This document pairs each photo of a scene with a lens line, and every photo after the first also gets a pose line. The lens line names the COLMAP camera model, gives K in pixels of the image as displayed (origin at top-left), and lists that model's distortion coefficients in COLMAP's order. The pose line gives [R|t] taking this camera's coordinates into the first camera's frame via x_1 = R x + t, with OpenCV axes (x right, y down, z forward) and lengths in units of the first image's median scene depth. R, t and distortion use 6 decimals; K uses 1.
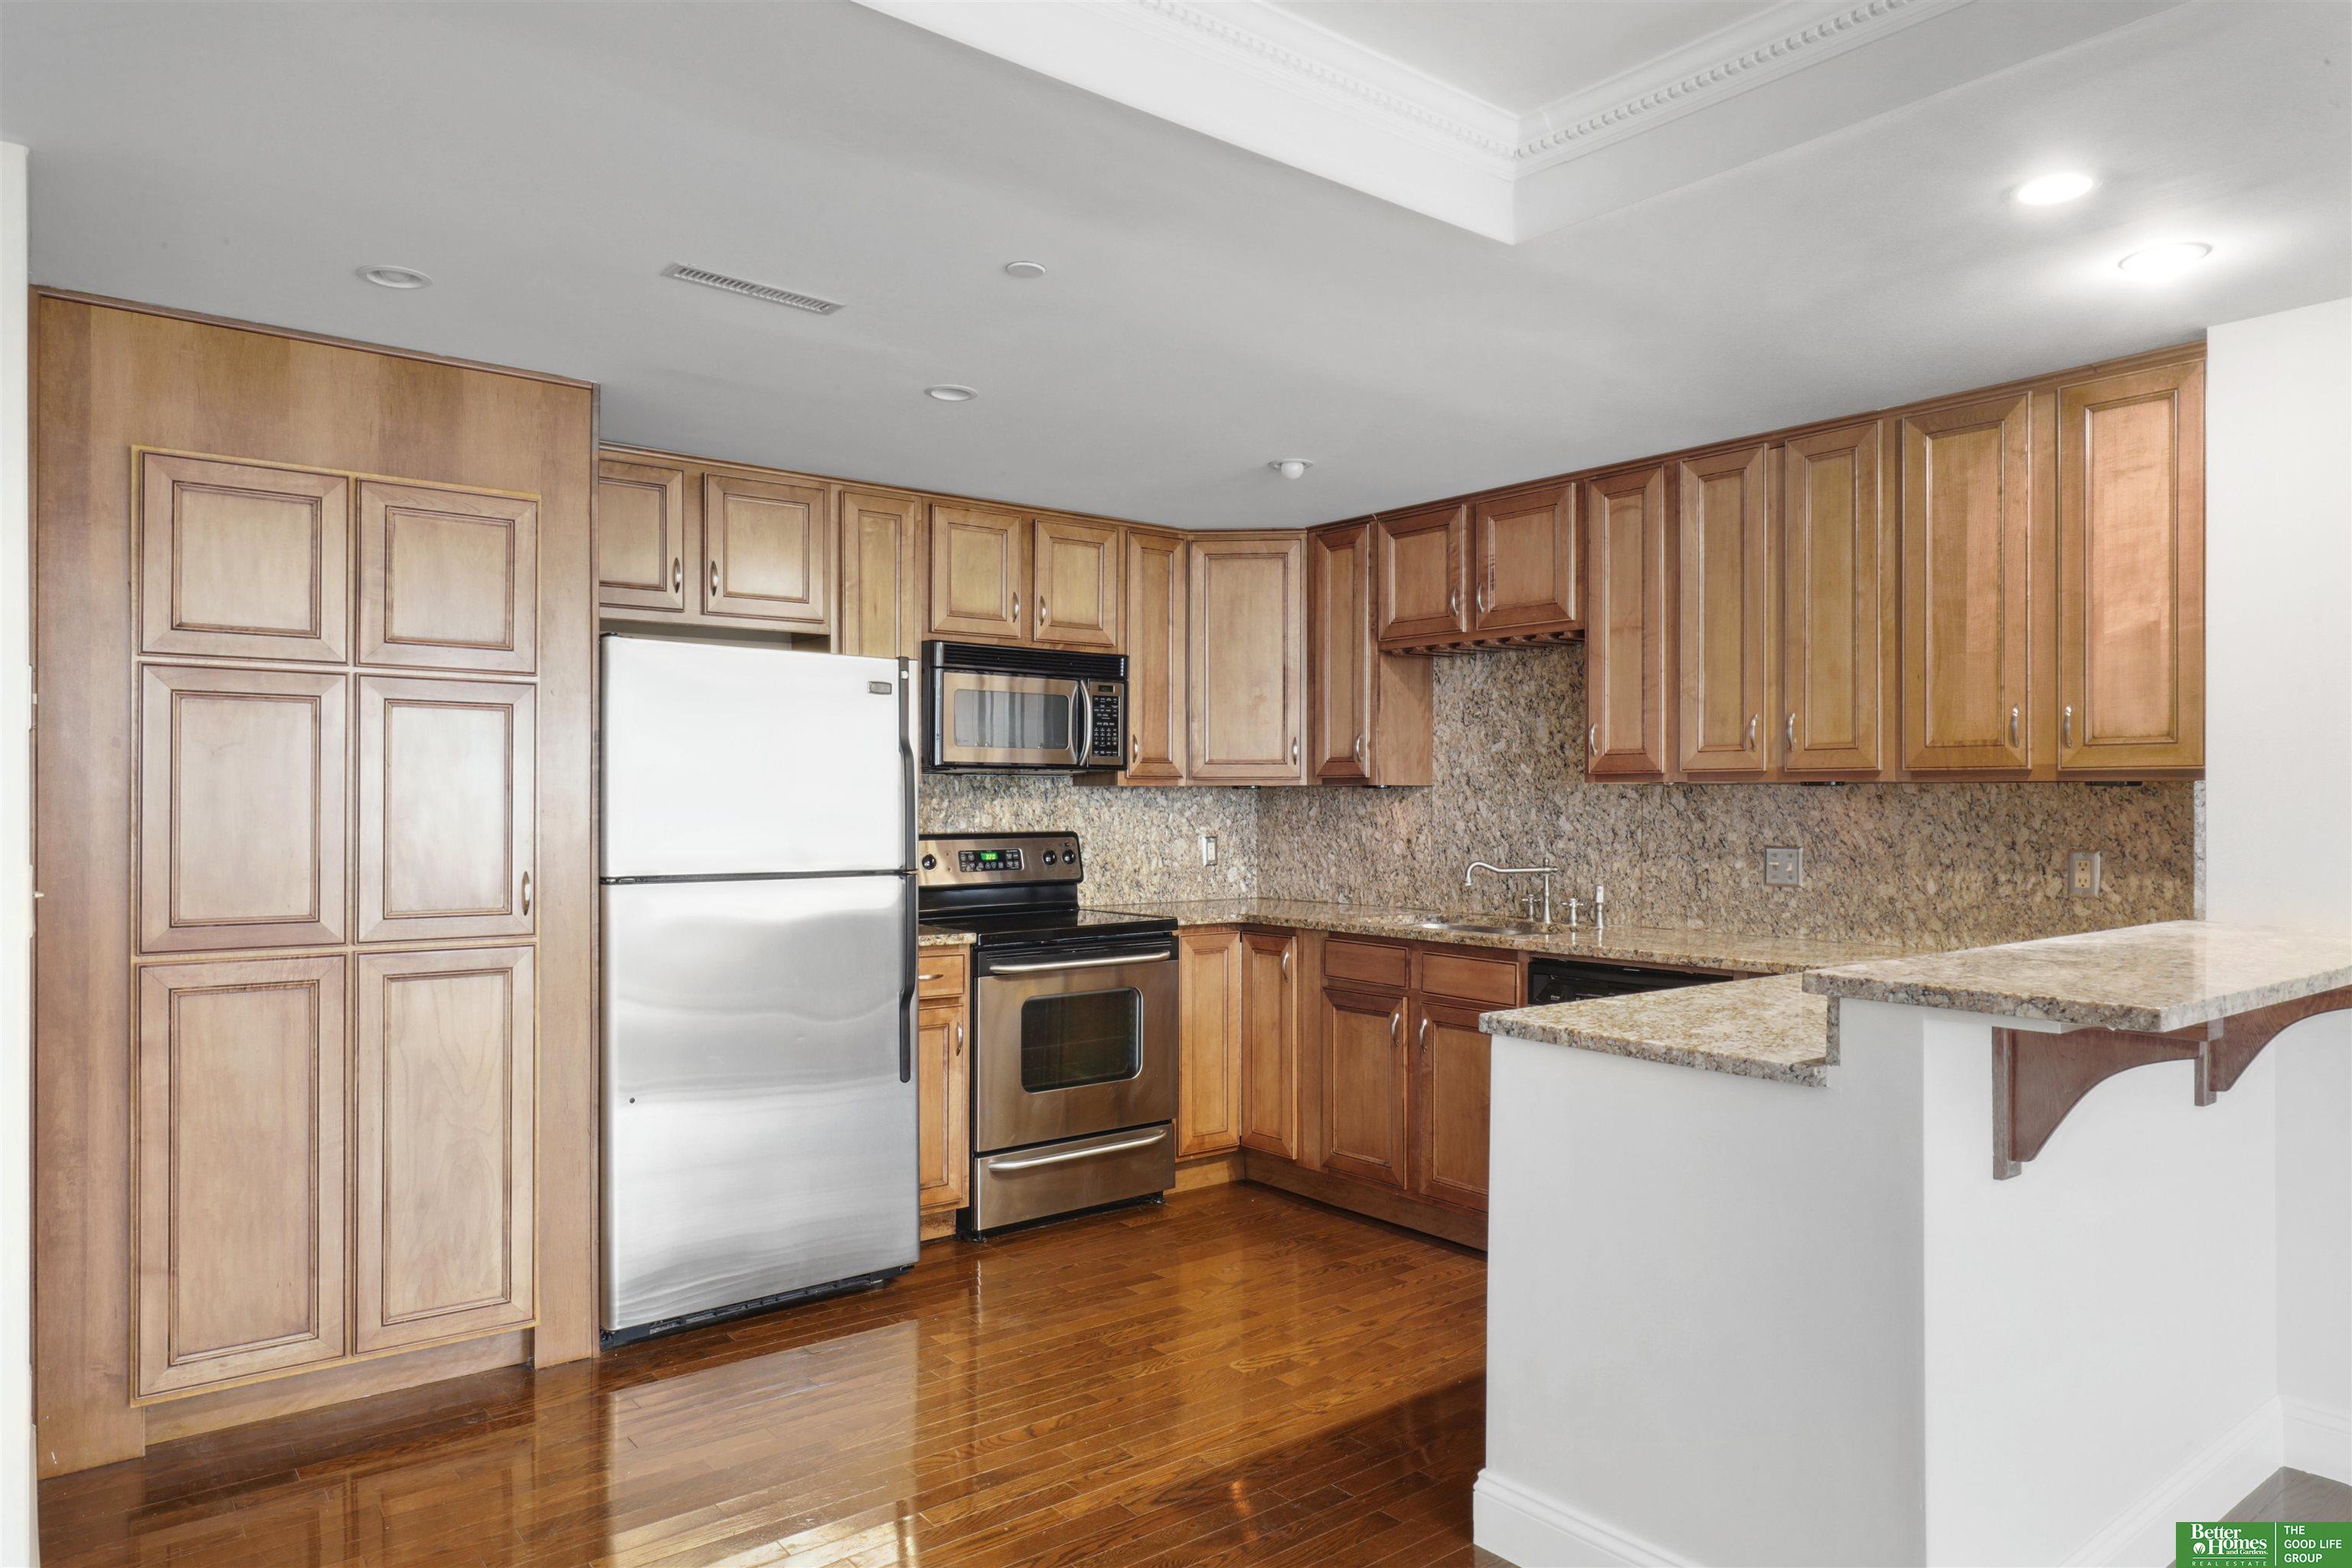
lens RADIAL K [[1439.8, 0, 1178.6], [0, 1439.8, 789.3], [0, 0, 1]] dist [-0.009937, 0.003093]
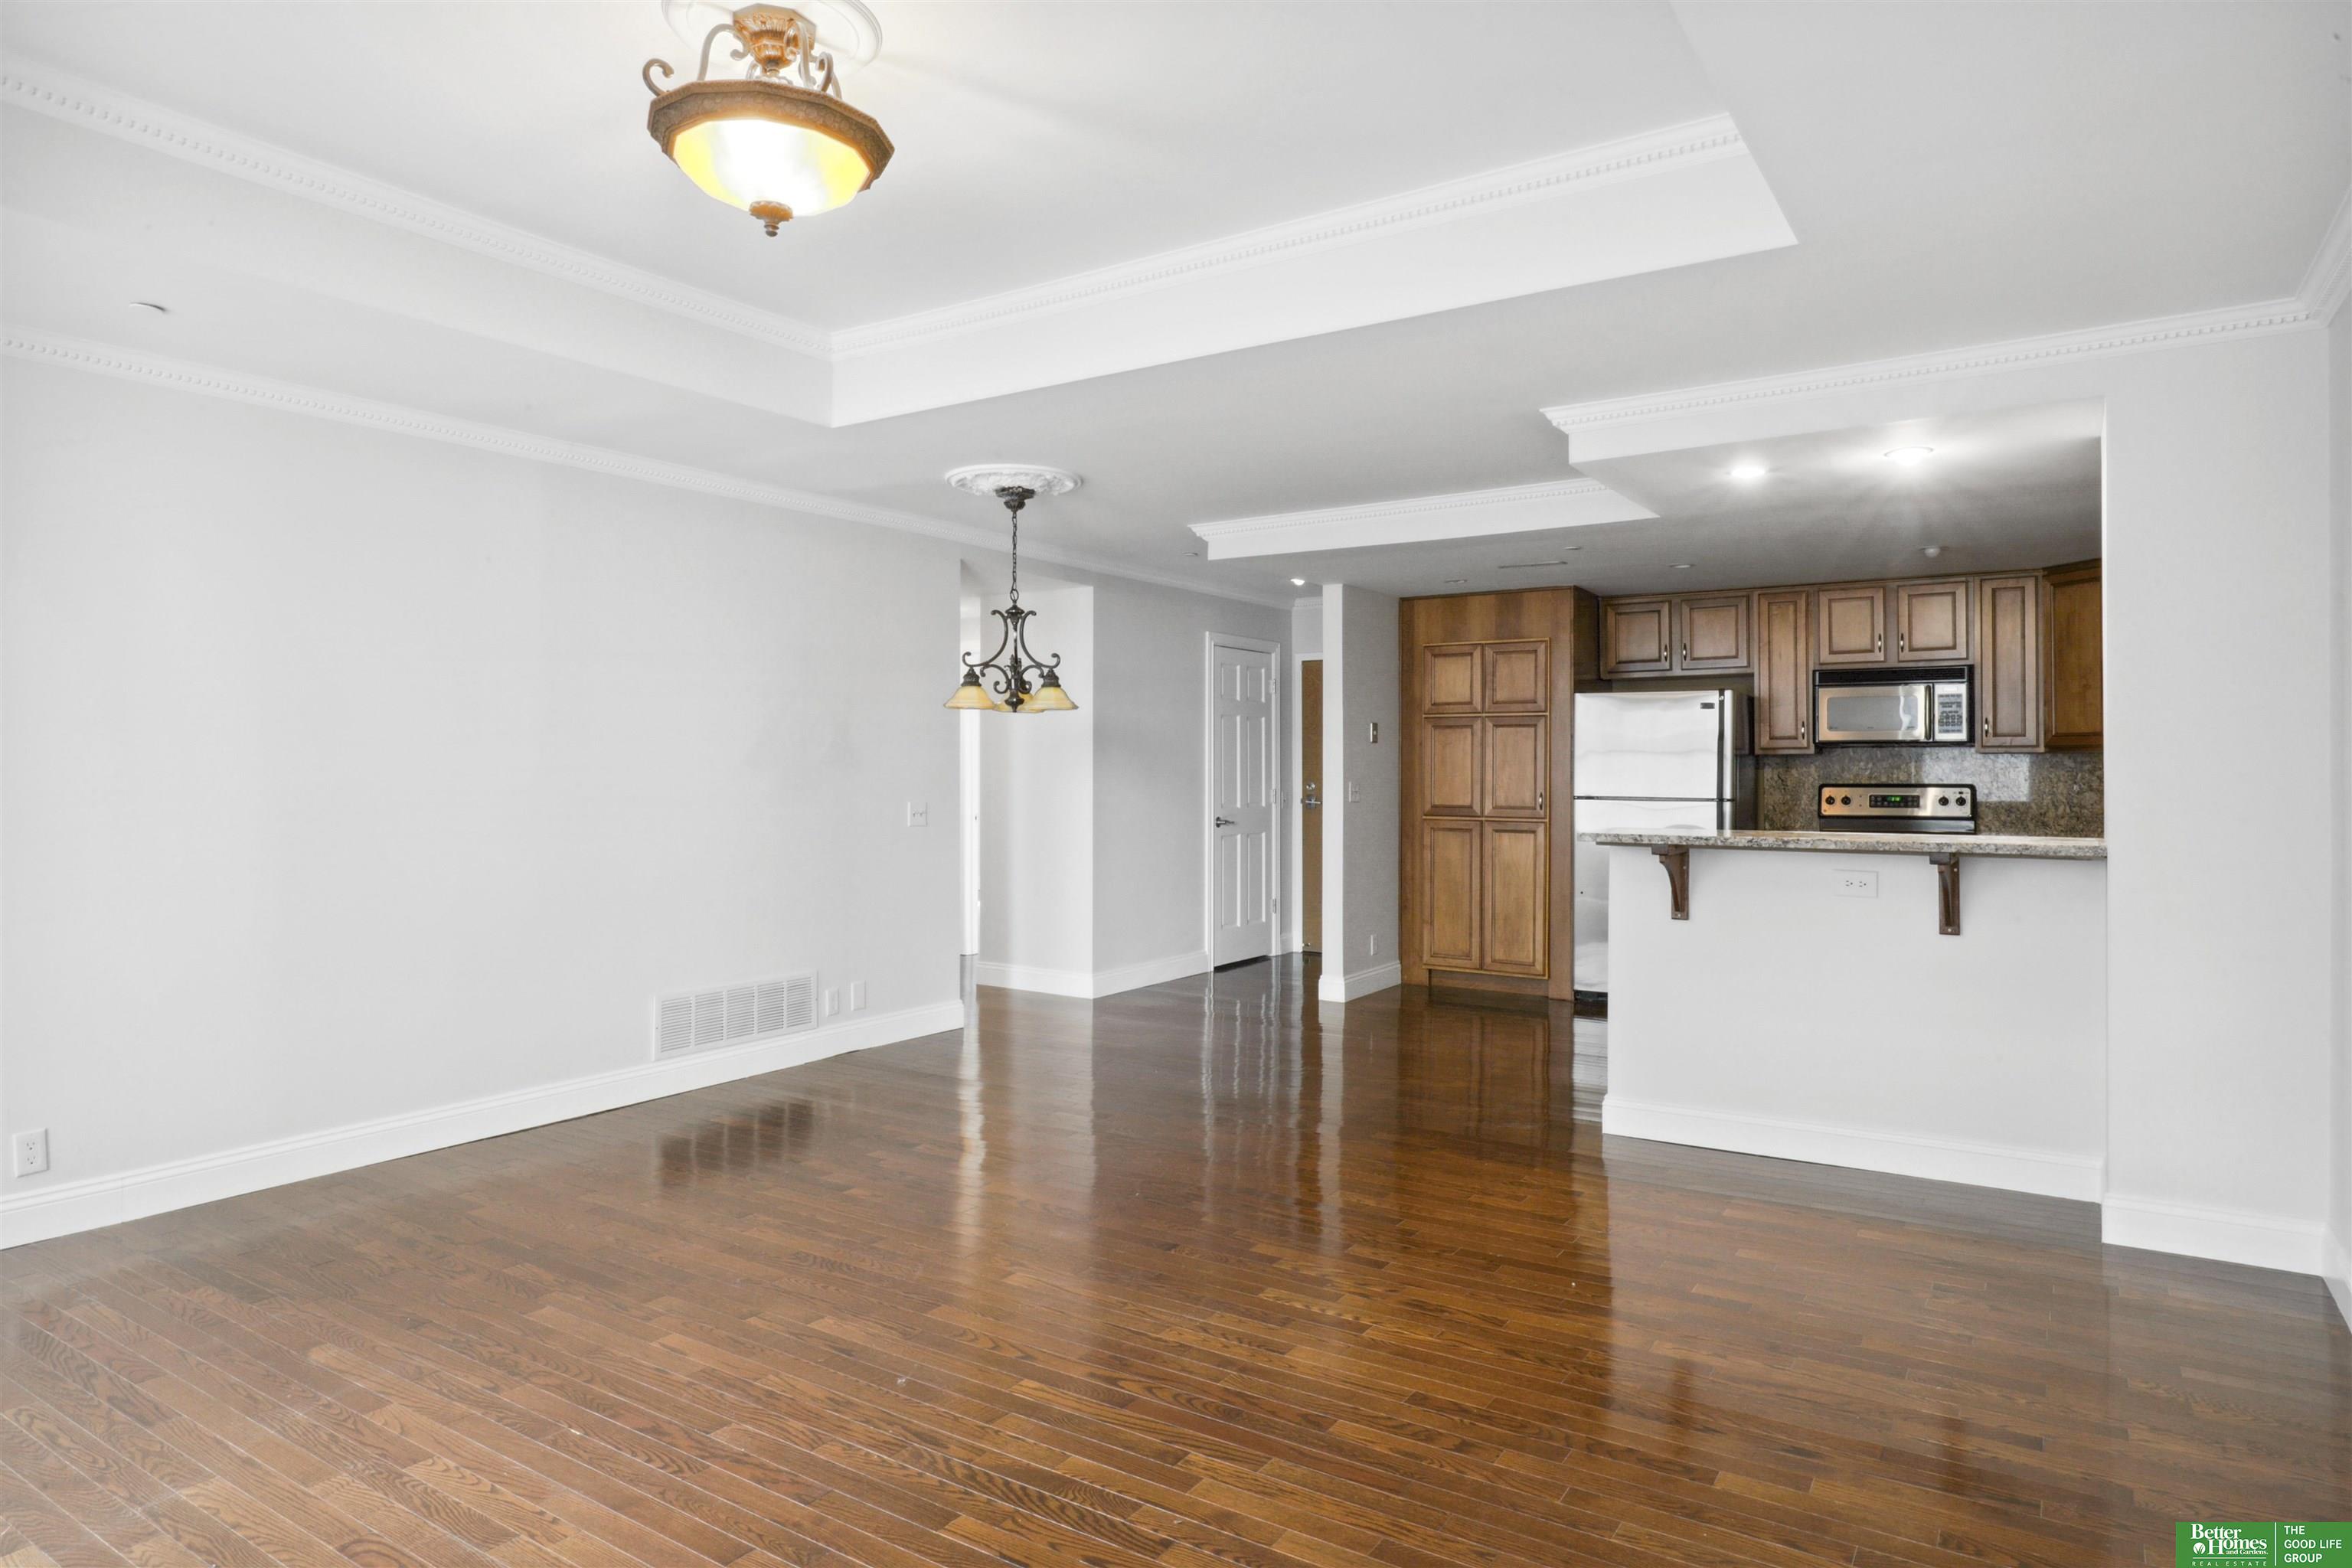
lens RADIAL K [[1333.8, 0, 1185.1], [0, 1333.8, 765.2], [0, 0, 1]] dist [-0.011449, 0.001334]
pose [[0.323842, -0.003651, -0.946104, 1.342427], [0.007375, 0.999972, -0.001334, 0.008400], [0.946082, -0.006546, 0.323860, -0.278844]]
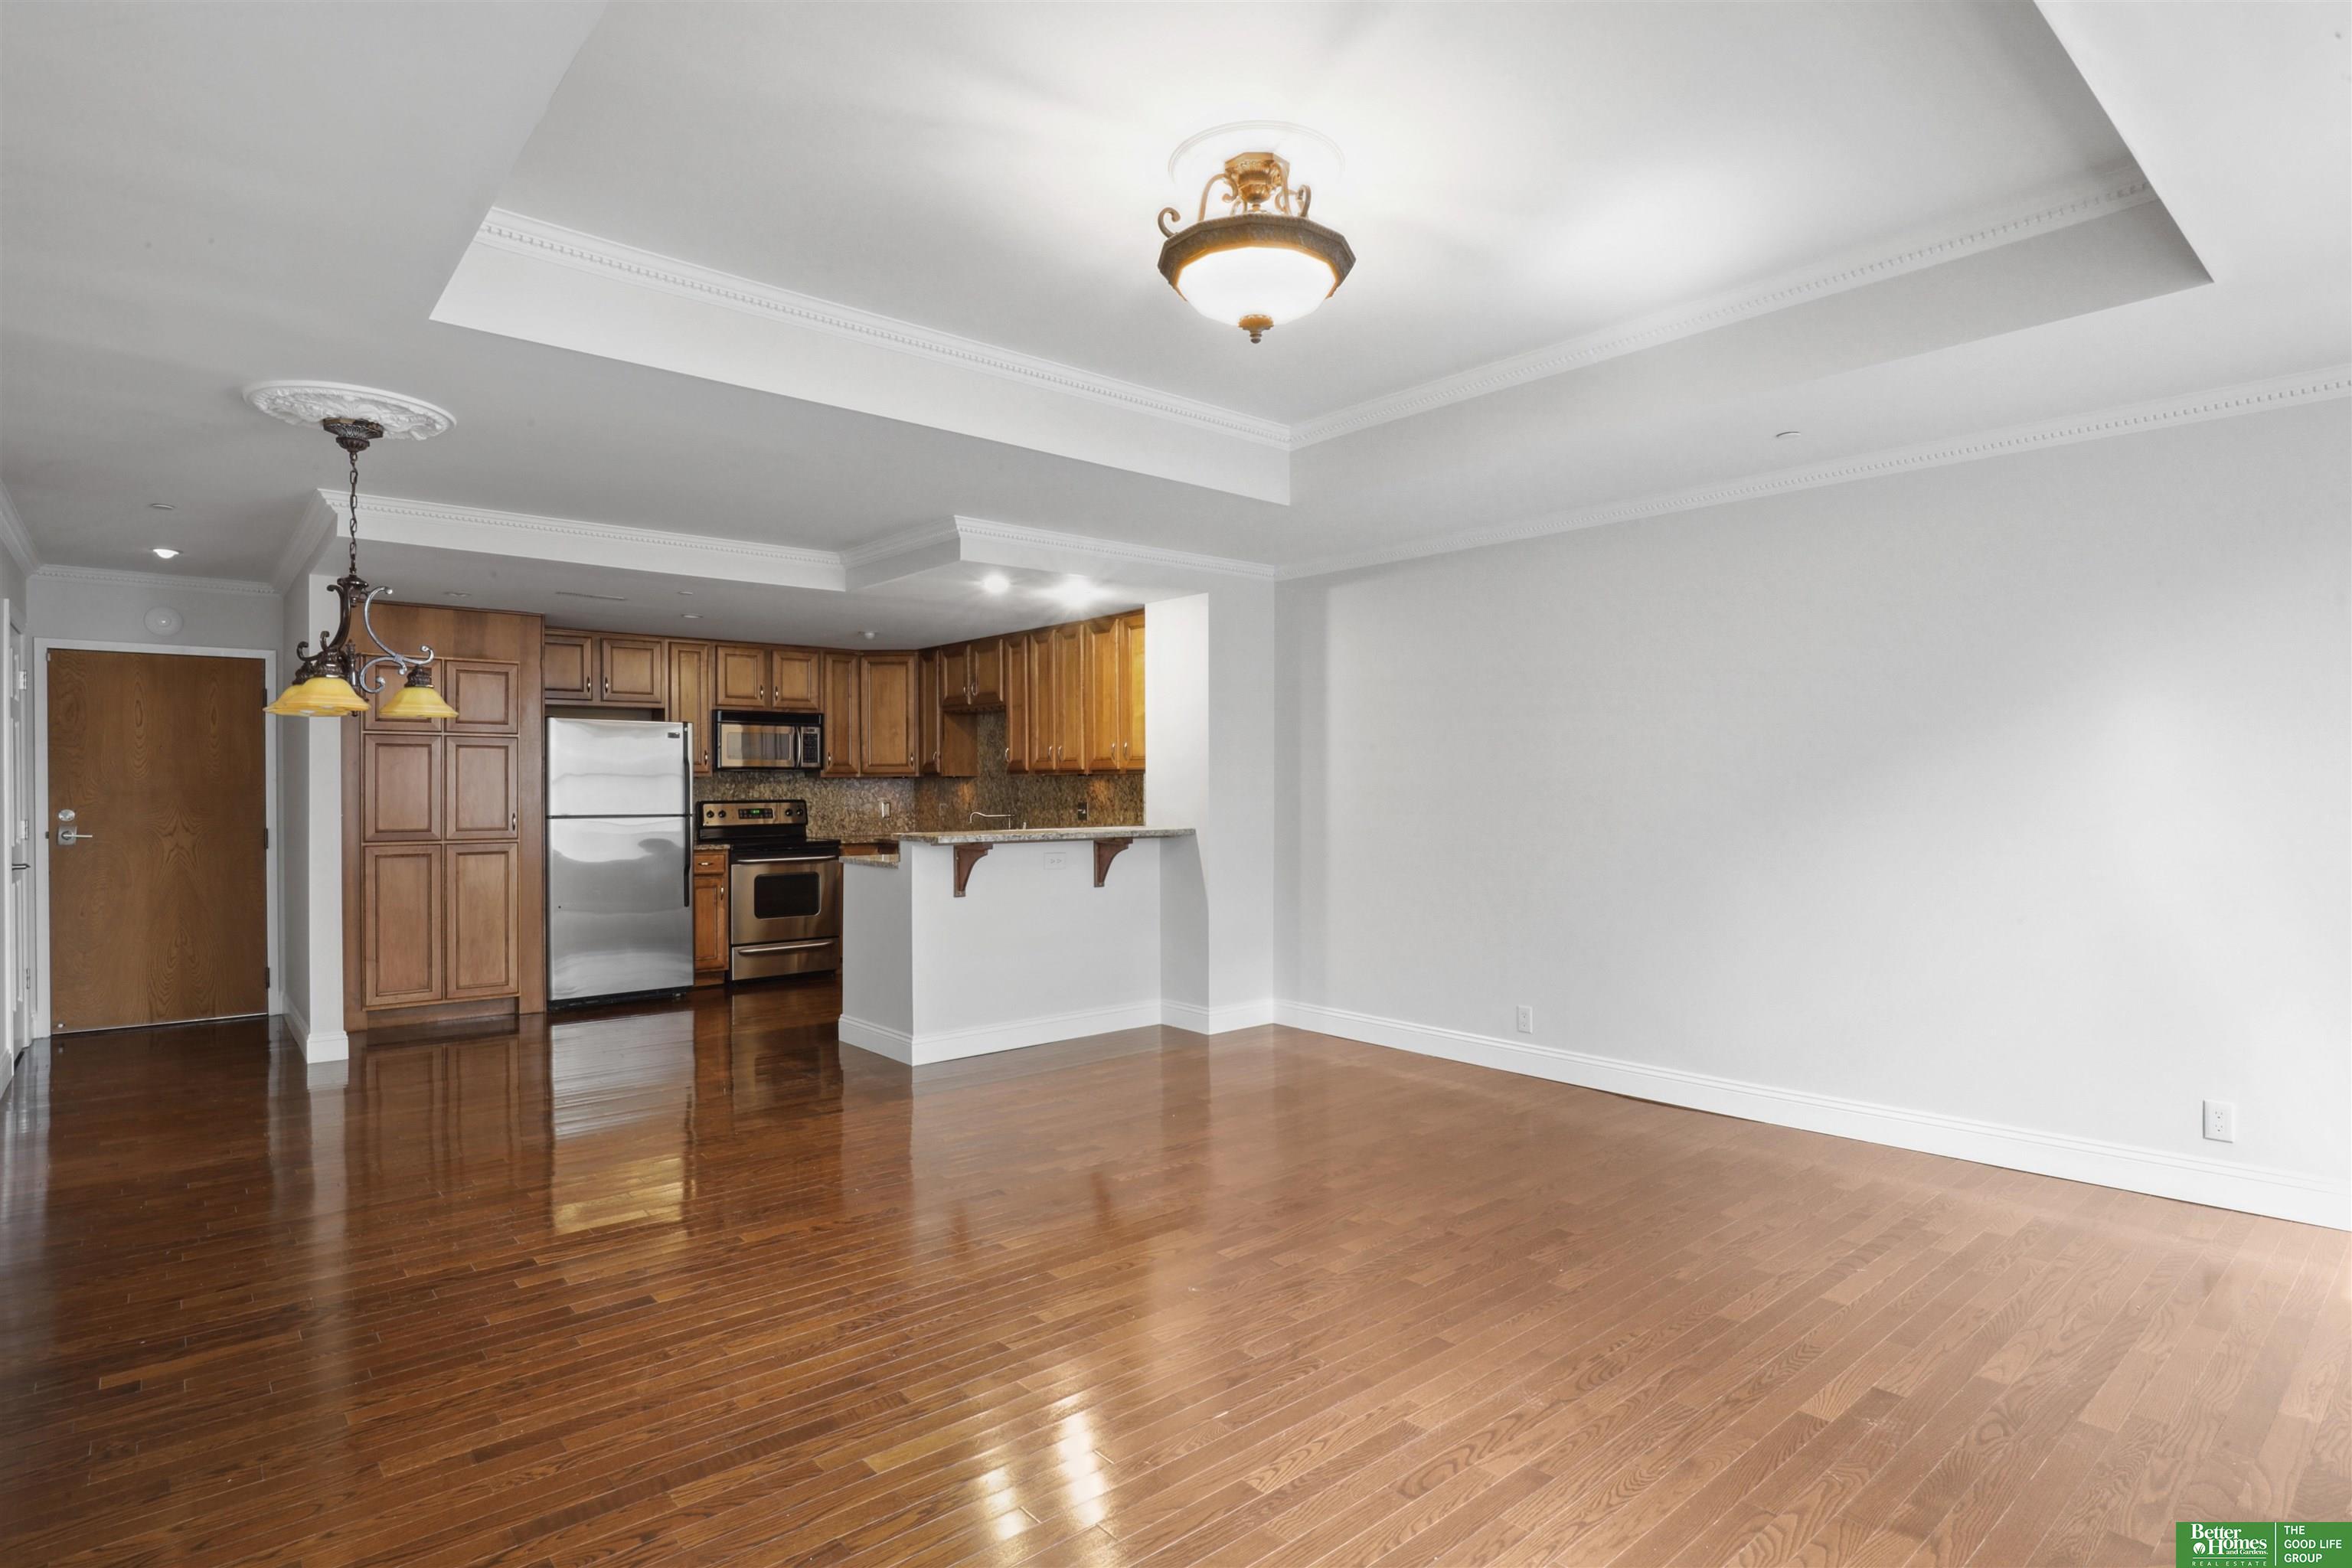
lens RADIAL K [[1203.1, 0, 1177.3], [0, 1203.1, 782.8], [0, 0, 1]] dist [-0.018845, -0.000764]
pose [[0.999451, -0.004643, 0.032795, 0.561794], [0.004518, 0.999982, 0.003899, 0.001925], [-0.032812, -0.003749, 0.999454, -0.994319]]
